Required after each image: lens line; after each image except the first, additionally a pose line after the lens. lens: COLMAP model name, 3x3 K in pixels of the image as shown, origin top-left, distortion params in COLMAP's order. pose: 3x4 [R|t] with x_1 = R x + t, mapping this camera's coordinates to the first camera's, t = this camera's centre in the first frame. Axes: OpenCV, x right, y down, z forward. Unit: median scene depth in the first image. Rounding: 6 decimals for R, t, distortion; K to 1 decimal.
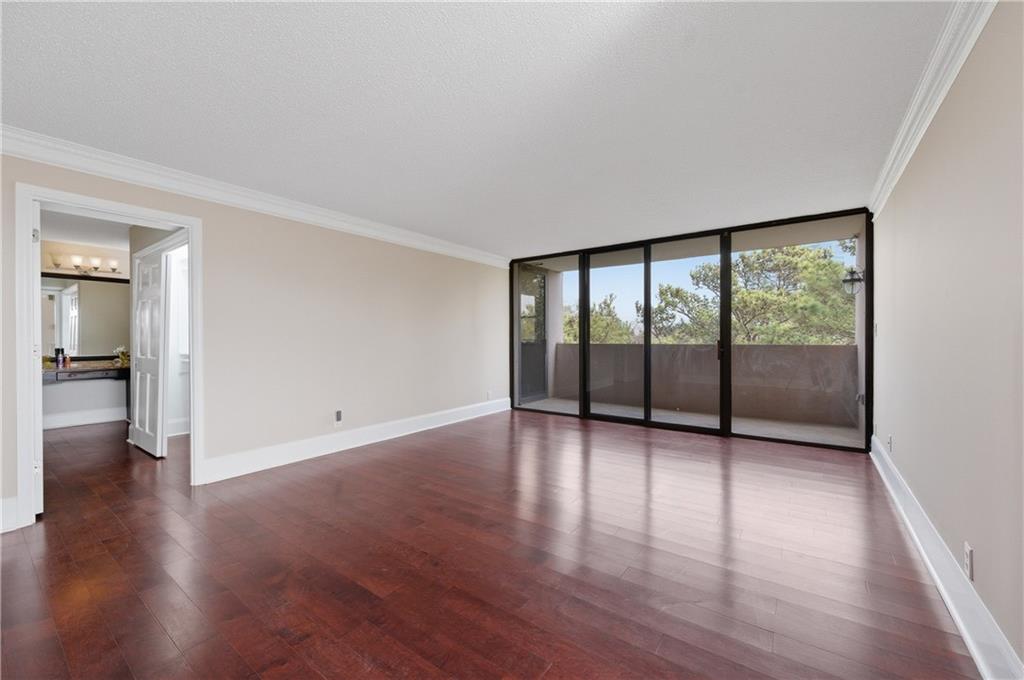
lens RADIAL K [[406.3, 0, 514.3], [0, 406.3, 333.0], [0, 0, 1]] dist [0.004421, 0.000195]
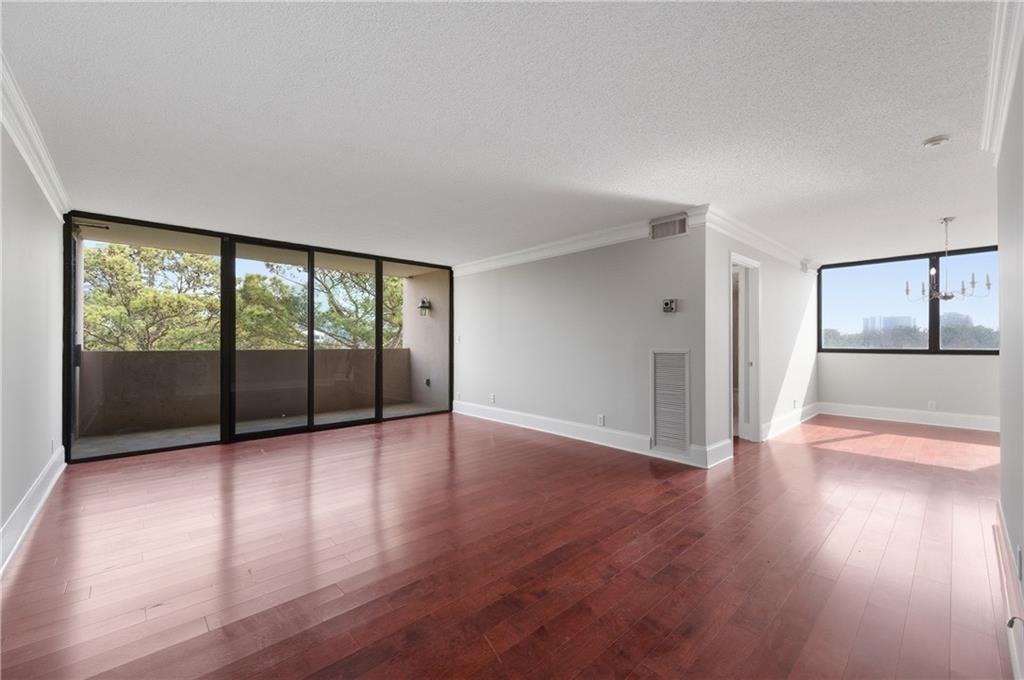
lens RADIAL K [[406.3, 0, 512.9], [0, 406.3, 344.1], [0, 0, 1]] dist [0.004421, 0.000195]
pose [[0.192150, 0.000312, 0.981366, -0.516737], [-0.014888, 0.999886, 0.002597, 0.002497], [-0.981253, -0.015109, 0.192133, 0.292112]]
